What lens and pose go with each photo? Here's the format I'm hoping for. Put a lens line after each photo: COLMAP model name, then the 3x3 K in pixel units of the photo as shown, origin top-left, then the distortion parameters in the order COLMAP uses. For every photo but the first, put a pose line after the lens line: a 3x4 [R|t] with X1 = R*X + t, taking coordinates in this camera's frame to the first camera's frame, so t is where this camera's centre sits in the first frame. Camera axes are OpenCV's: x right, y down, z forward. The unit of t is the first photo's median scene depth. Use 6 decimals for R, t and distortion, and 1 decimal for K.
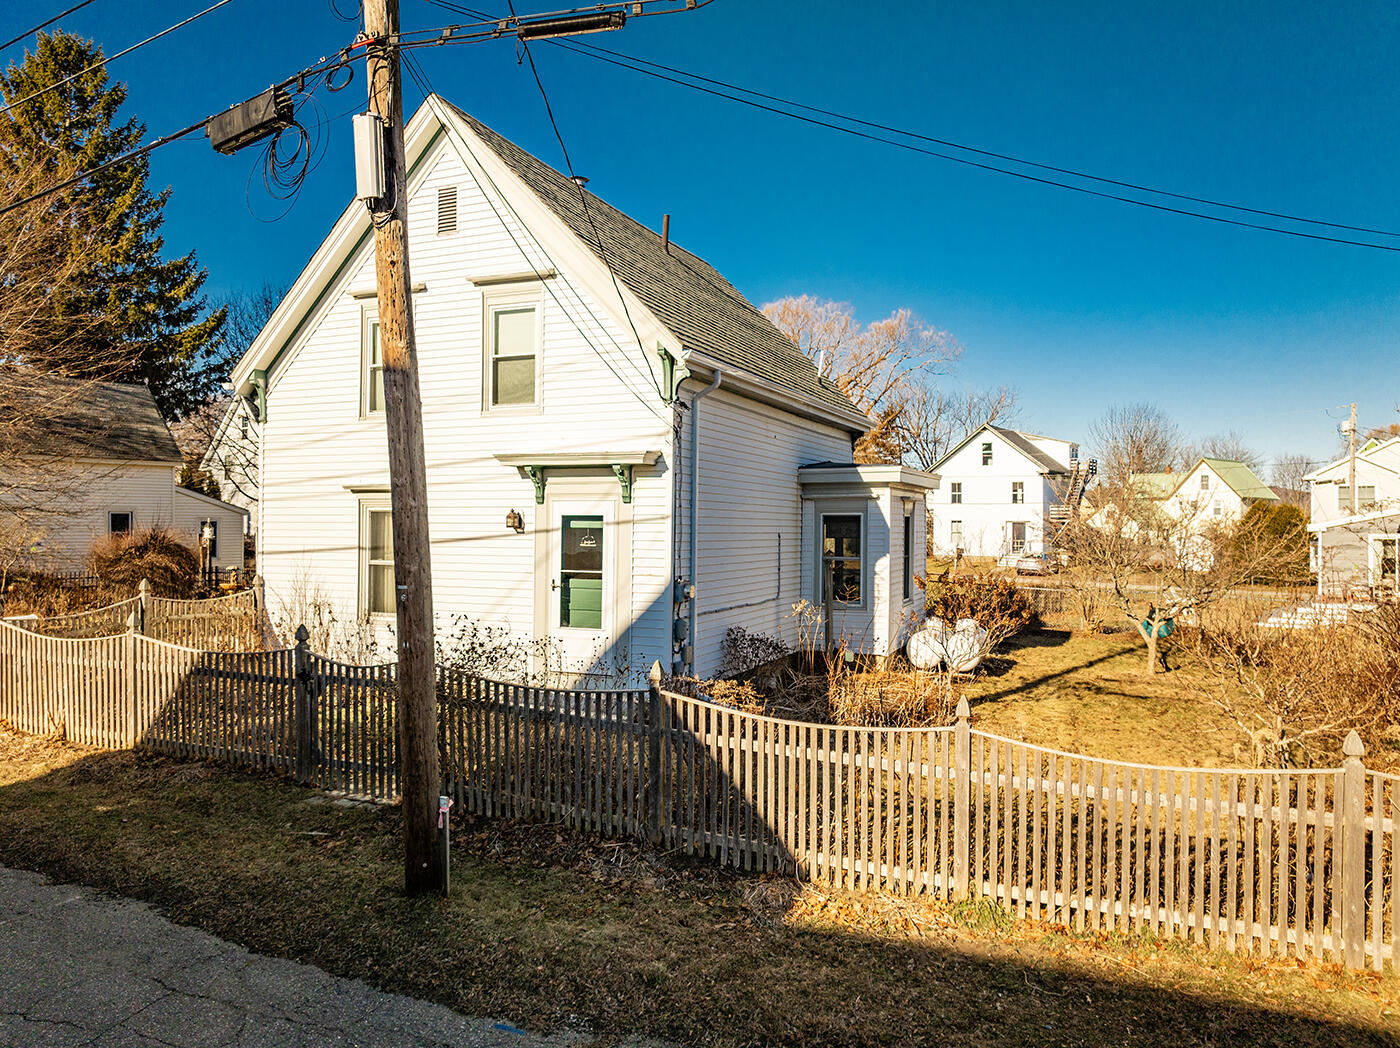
lens RADIAL K [[981.8, 0, 681.3], [0, 981.8, 526.4], [0, 0, 1]] dist [-0.057502, 0.024684]
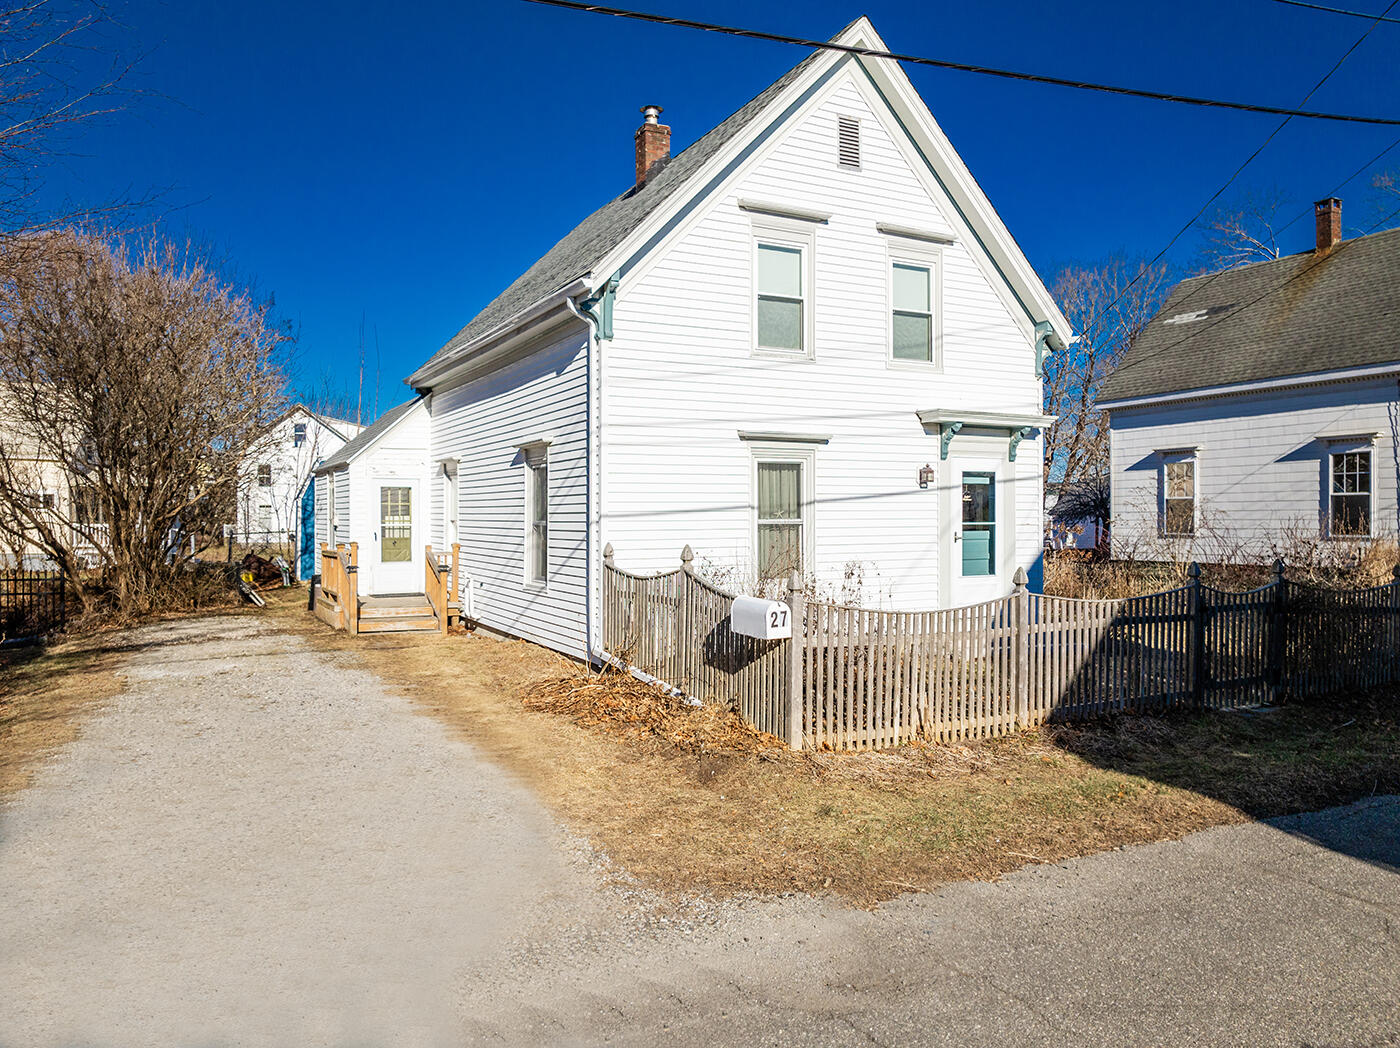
lens RADIAL K [[989.3, 0, 700.0], [0, 989.3, 524.0], [0, 0, 1]] dist [-0.035147, -0.000439]
pose [[0.622756, -0.013522, 0.782299, -1.109785], [0.009106, 0.999908, 0.010035, 0.032012], [-0.782363, 0.000874, 0.622822, 0.541111]]
